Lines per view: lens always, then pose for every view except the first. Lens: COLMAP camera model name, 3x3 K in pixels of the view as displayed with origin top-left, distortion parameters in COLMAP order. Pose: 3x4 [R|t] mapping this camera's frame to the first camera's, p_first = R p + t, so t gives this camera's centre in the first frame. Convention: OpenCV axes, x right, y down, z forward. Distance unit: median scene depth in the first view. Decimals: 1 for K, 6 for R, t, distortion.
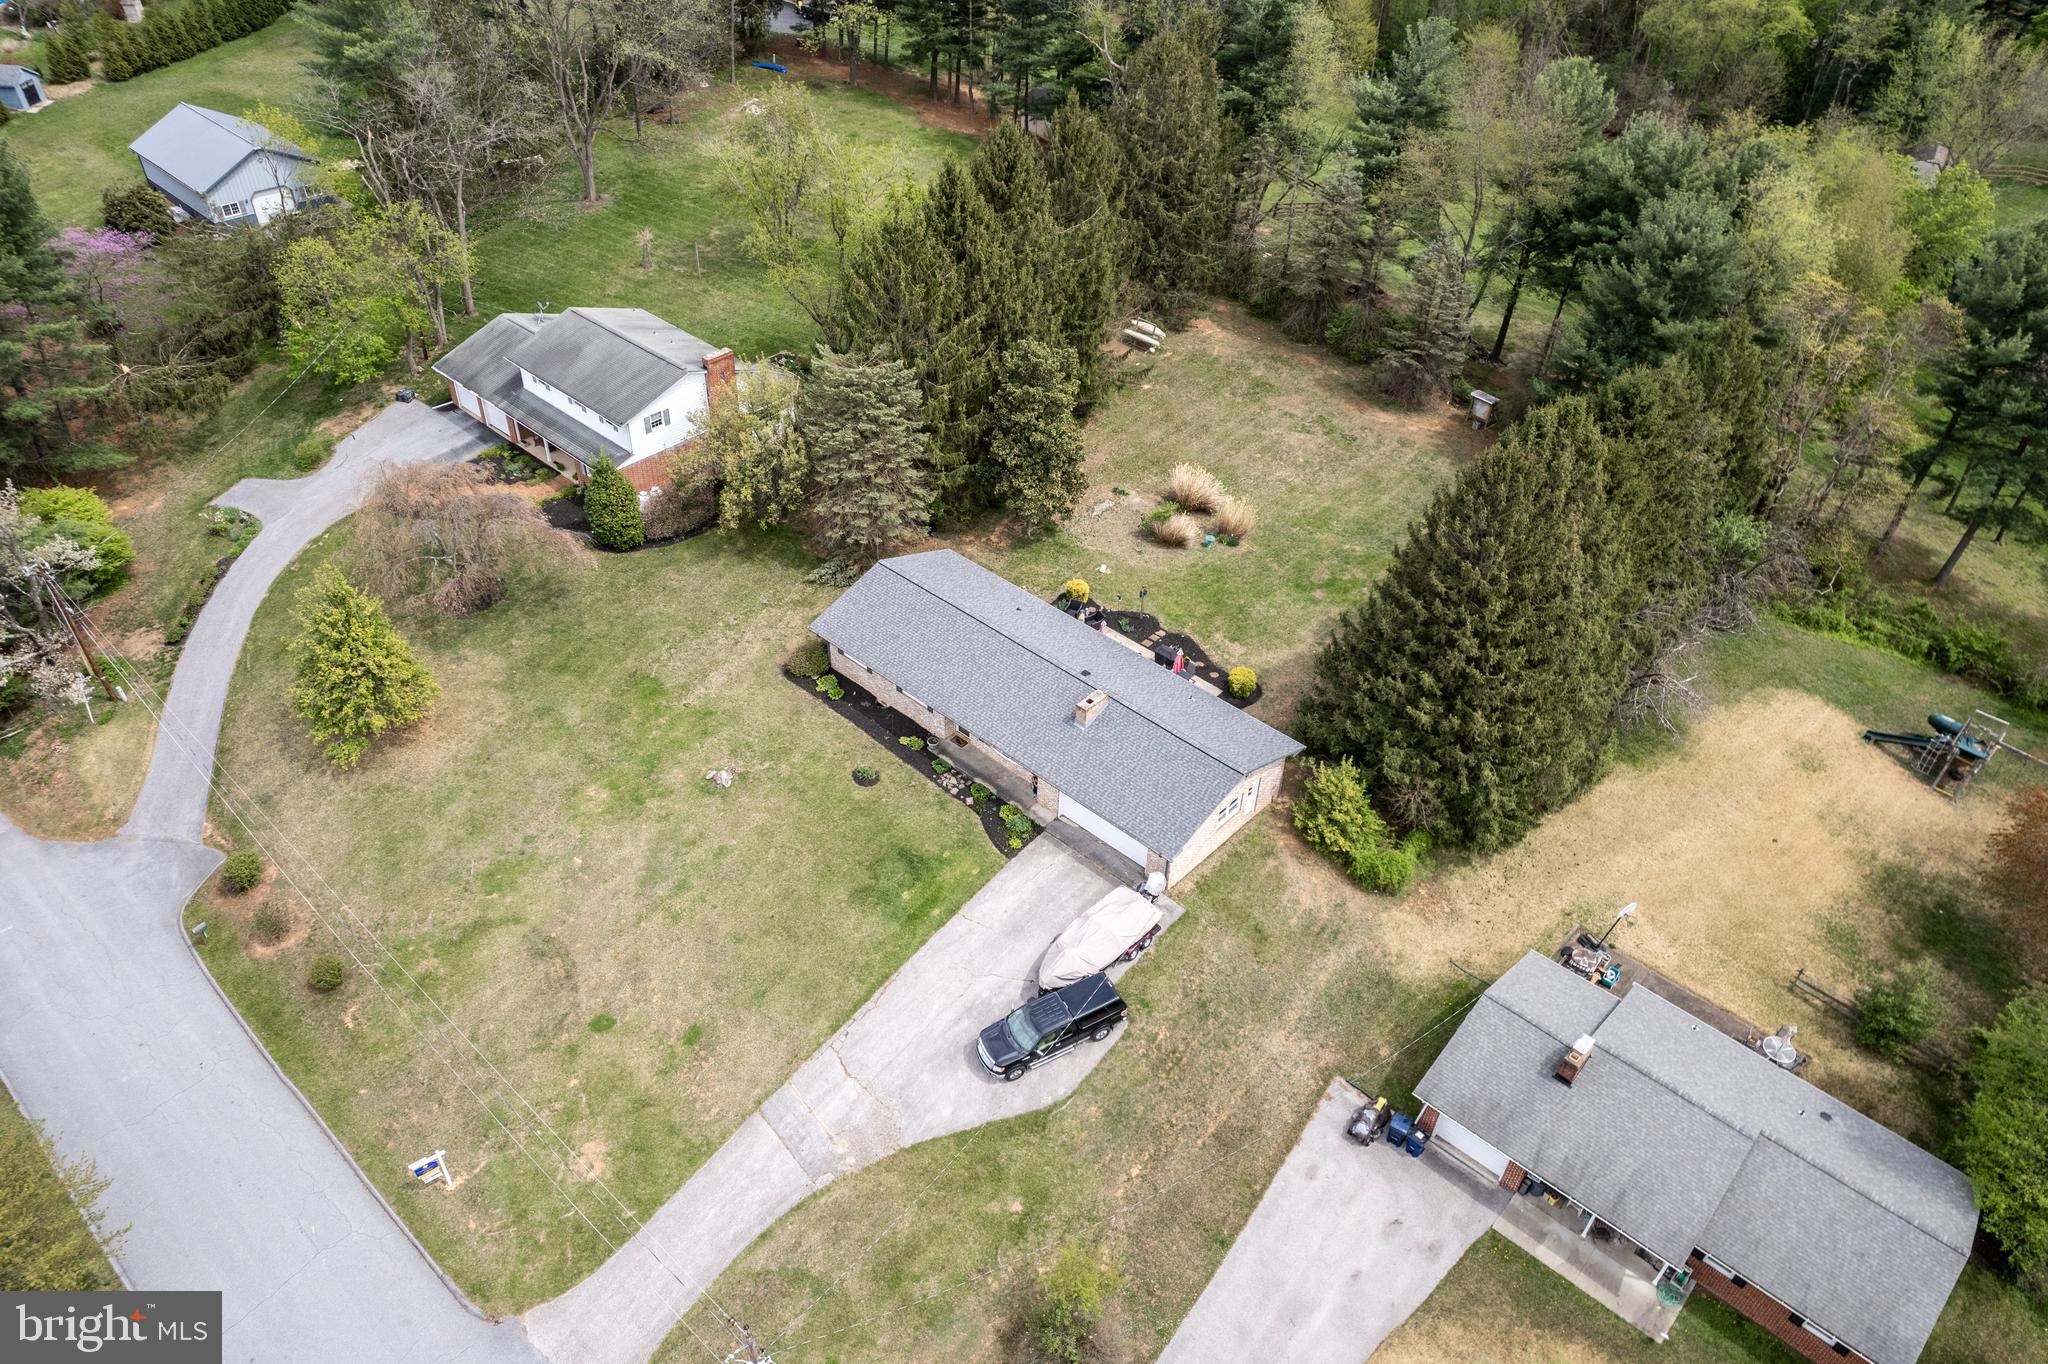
lens RADIAL K [[1403.6, 0, 1024.0], [0, 1403.6, 682.0], [0, 0, 1]] dist [-0.042268, 0.000203]
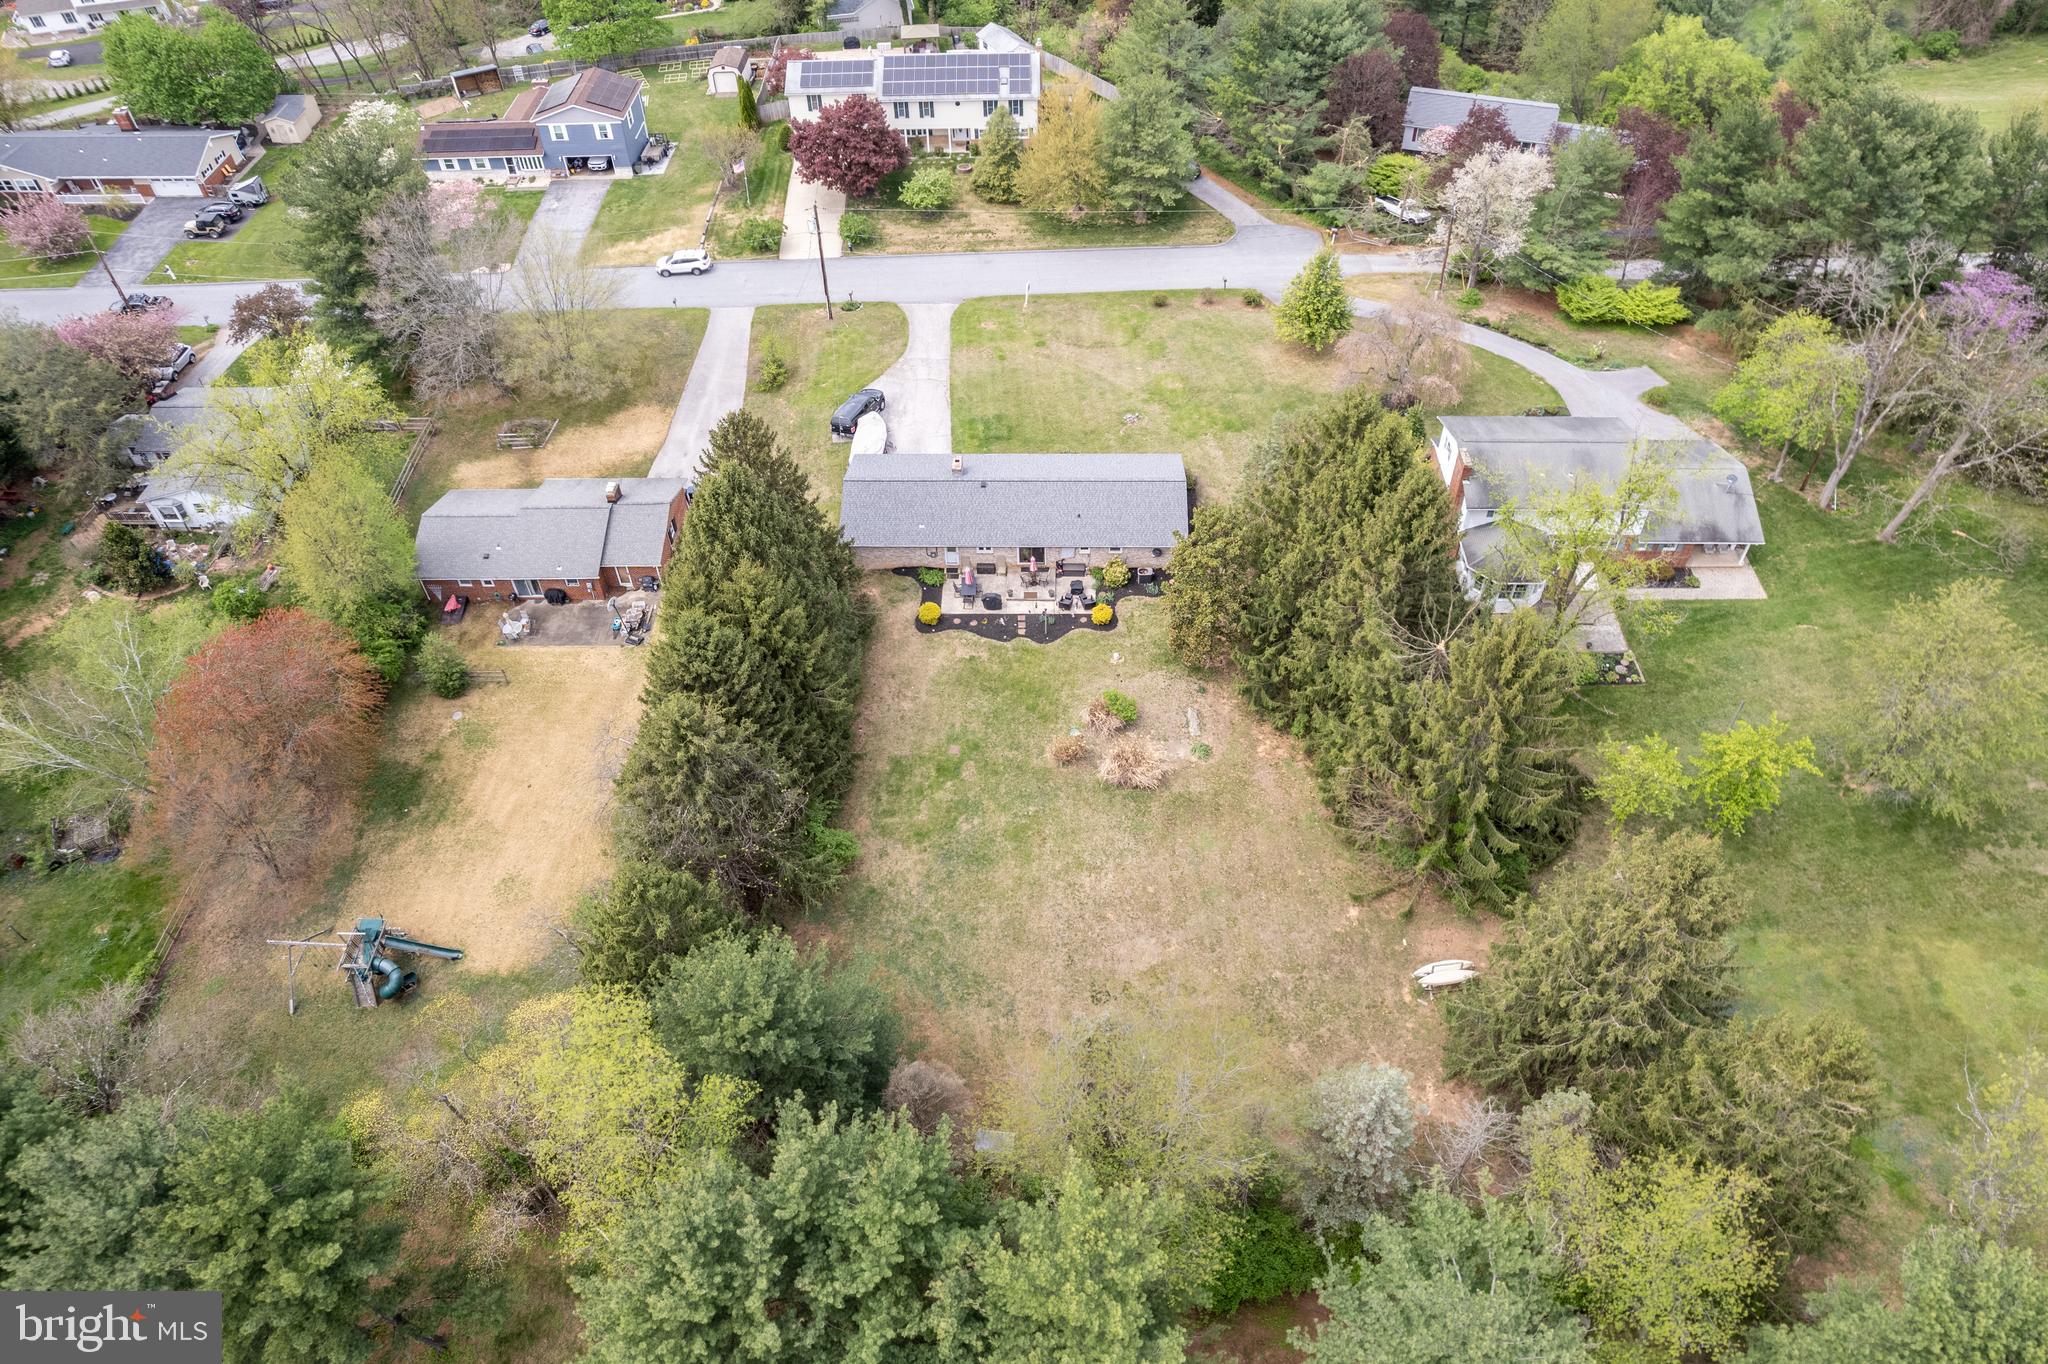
lens RADIAL K [[1365.2, 0, 1024.0], [0, 1365.2, 682.0], [0, 0, 1]] dist [-0.075056, 0.071262]
pose [[-0.745126, 0.486415, -0.456275, 0.830475], [-0.416817, 0.194423, 0.887955, -1.355565], [0.520625, 0.851822, 0.057876, 1.224139]]
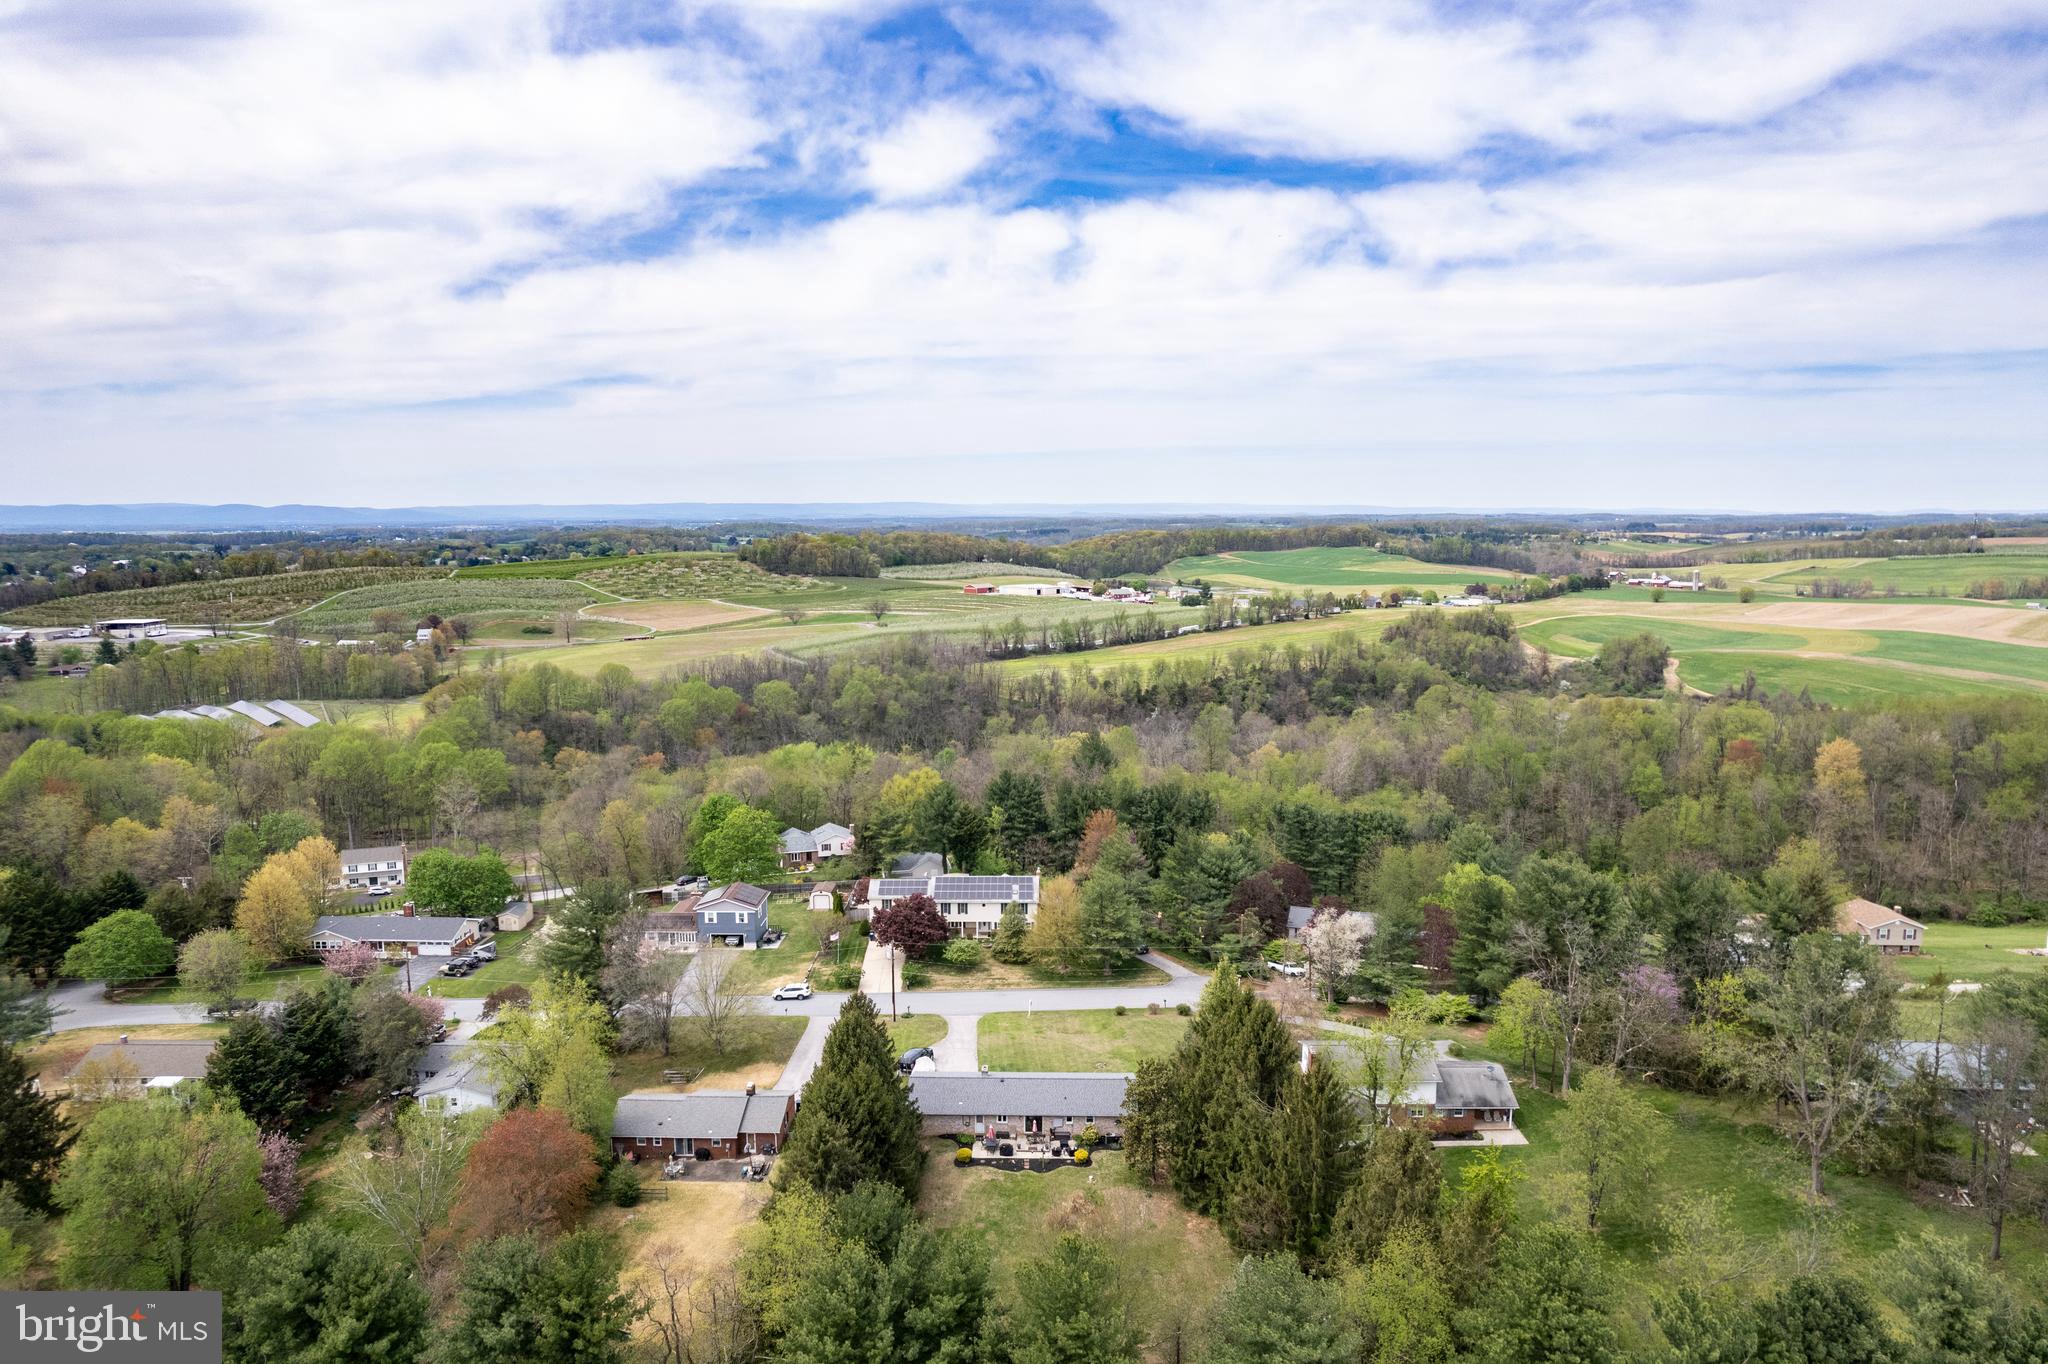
lens RADIAL K [[1303.6, 0, 1024.0], [0, 1303.6, 682.0], [0, 0, 1]] dist [-0.069625, 0.056353]
pose [[-0.746722, 0.077212, -0.660639, 1.434411], [-0.428218, 0.704210, 0.566319, -1.761081], [0.508956, 0.705780, -0.492786, 1.727950]]
